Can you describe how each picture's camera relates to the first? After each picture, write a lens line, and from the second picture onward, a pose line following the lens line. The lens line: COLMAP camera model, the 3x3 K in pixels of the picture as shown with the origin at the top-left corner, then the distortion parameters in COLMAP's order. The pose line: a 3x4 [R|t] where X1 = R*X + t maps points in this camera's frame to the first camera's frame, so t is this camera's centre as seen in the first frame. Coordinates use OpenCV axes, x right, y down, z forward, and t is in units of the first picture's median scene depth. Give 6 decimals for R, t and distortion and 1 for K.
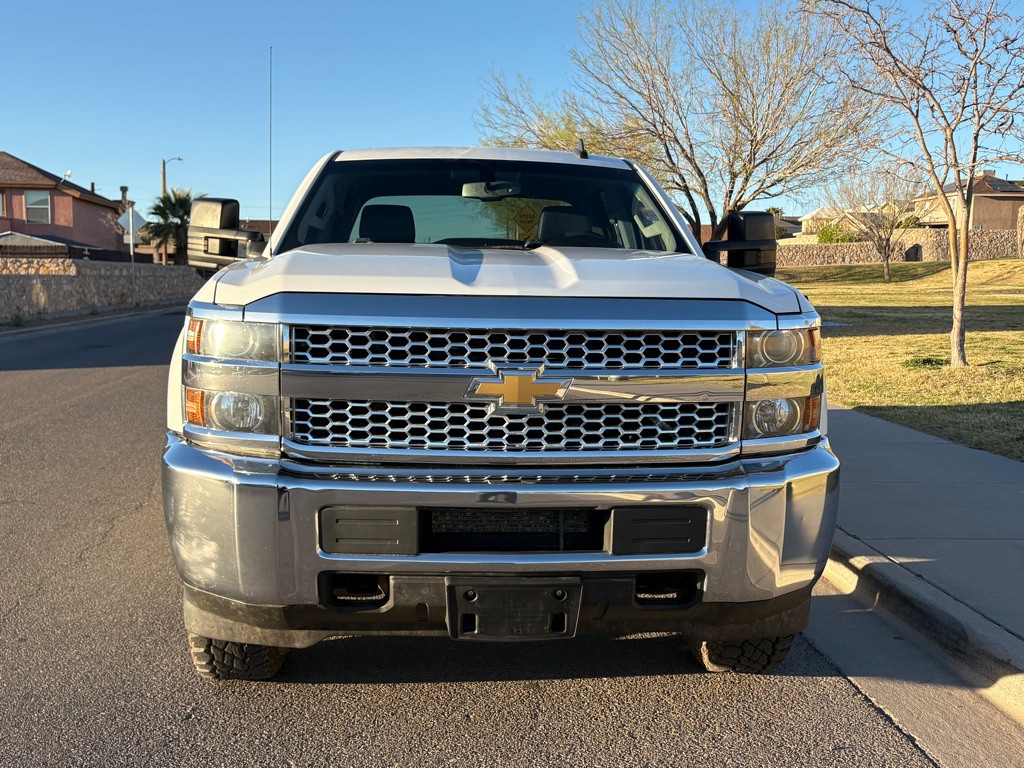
lens RADIAL K [[1024.8, 0, 509.7], [0, 1024.8, 451.5], [0, 0, 1]] dist [0.046942, 0.007858]
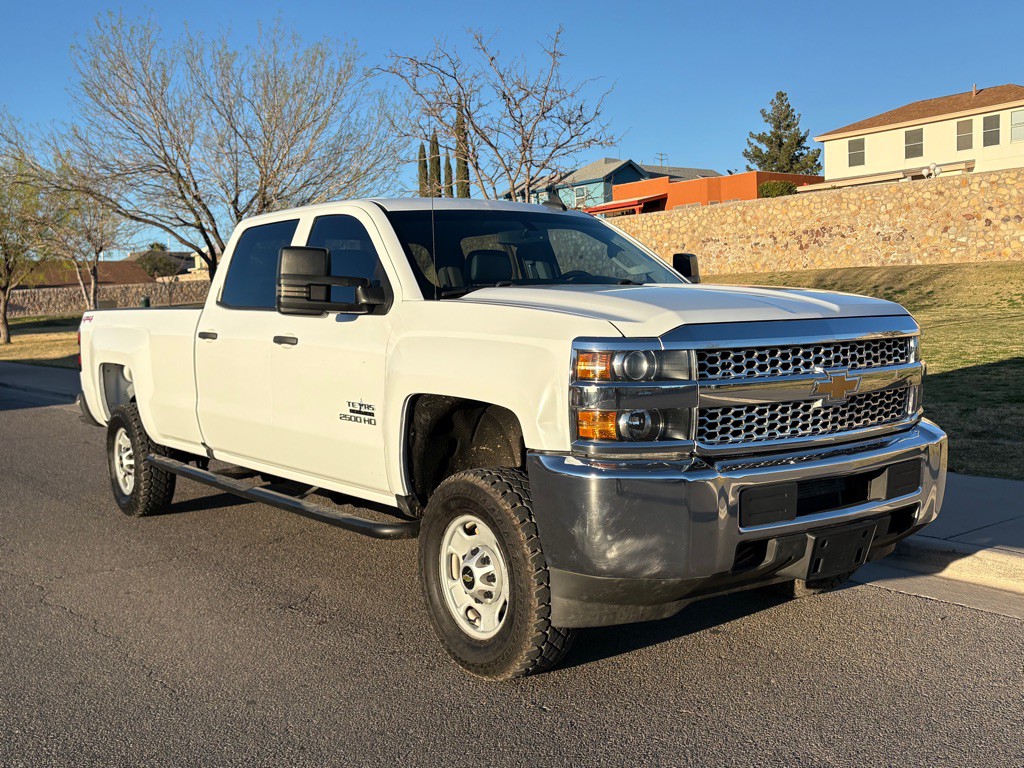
lens RADIAL K [[1024.8, 0, 509.7], [0, 1024.8, 451.5], [0, 0, 1]] dist [0.046942, 0.007858]
pose [[0.845220, -0.109492, 0.523082, -0.914617], [0.127382, 0.991852, 0.001786, -0.027519], [-0.519015, 0.065122, 0.852281, 0.054260]]
